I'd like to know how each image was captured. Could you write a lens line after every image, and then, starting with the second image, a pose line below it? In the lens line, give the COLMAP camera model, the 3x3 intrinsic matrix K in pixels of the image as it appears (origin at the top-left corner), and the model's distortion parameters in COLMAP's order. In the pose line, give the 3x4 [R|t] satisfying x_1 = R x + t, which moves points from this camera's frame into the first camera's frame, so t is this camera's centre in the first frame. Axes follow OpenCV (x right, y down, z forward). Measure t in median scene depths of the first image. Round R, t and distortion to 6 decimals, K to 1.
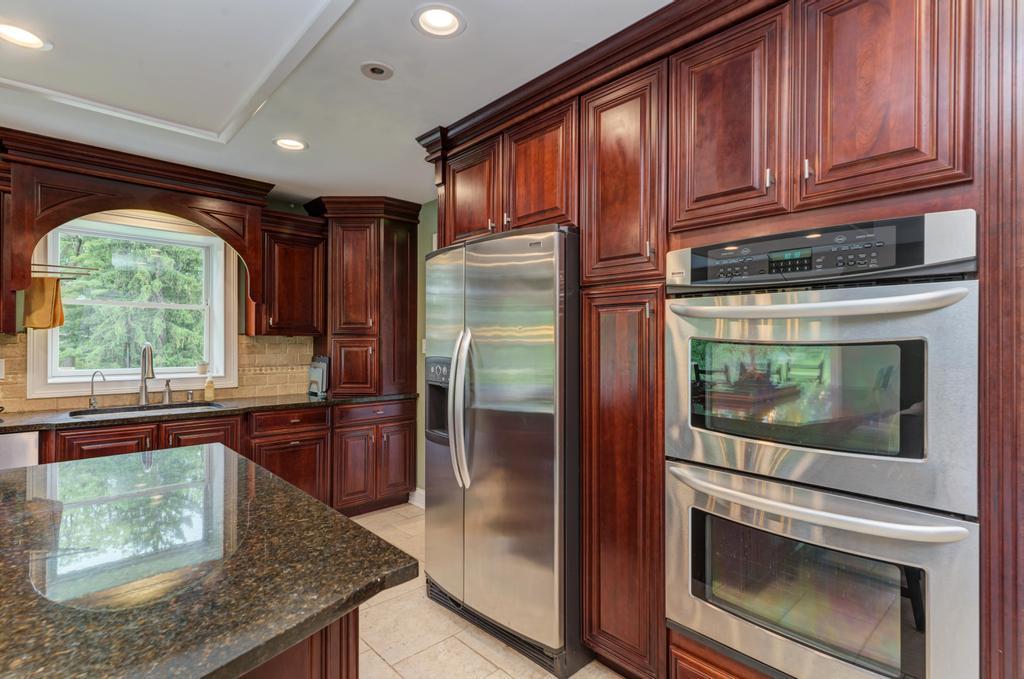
lens RADIAL K [[482.3, 0, 516.3], [0, 482.3, 341.6], [0, 0, 1]] dist [0.005132, 0.000444]
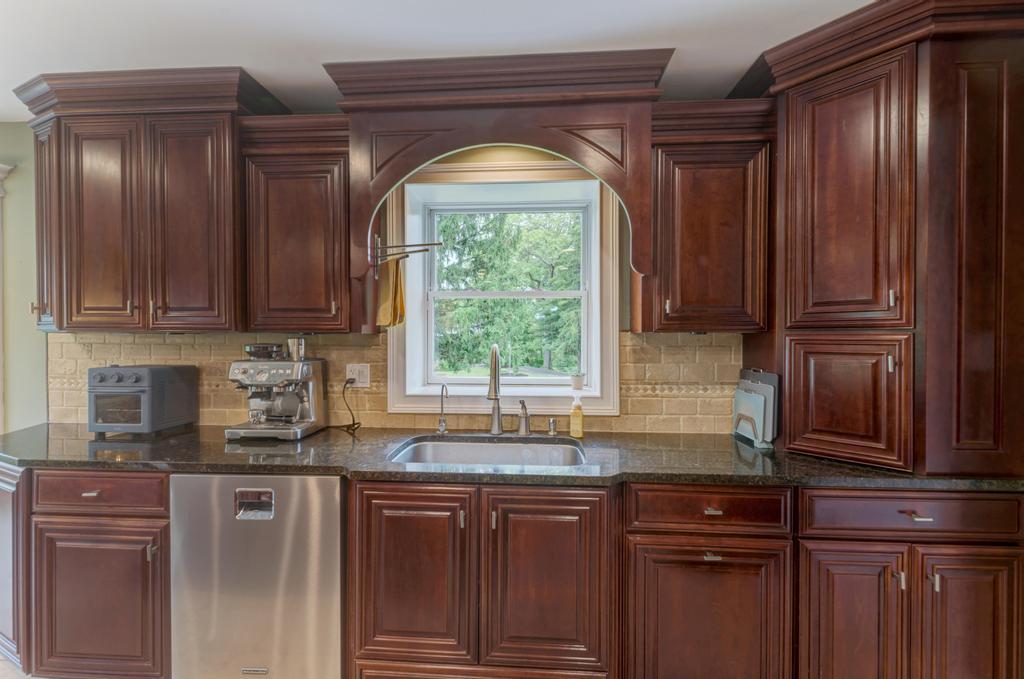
lens RADIAL K [[457.2, 0, 513.1], [0, 457.2, 342.7], [0, 0, 1]] dist [0.013009, -0.000145]
pose [[0.677847, 0.003313, -0.735196, -0.243150], [0.002857, 0.999970, 0.007141, -0.004278], [0.735198, -0.006941, 0.677817, 0.515931]]
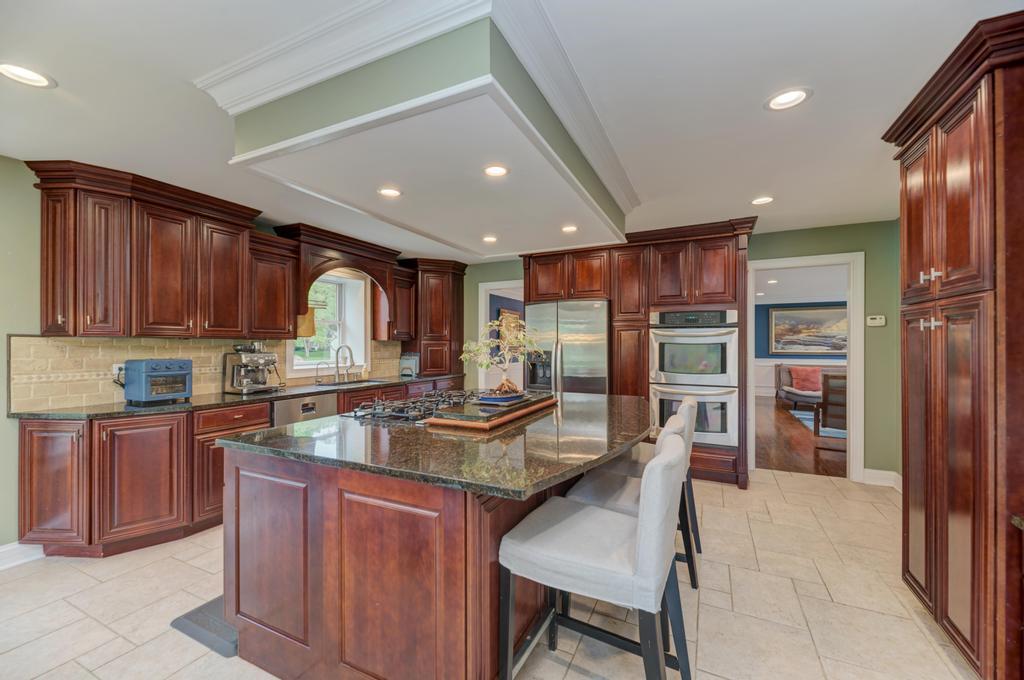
lens RADIAL K [[409.0, 0, 511.6], [0, 409.0, 340.9], [0, 0, 1]] dist [0.000368, -0.000394]
pose [[0.937171, -0.001555, 0.348867, -0.630311], [0.003159, 0.999987, -0.004027, -0.003372], [-0.348856, 0.004876, 0.937164, -0.483512]]
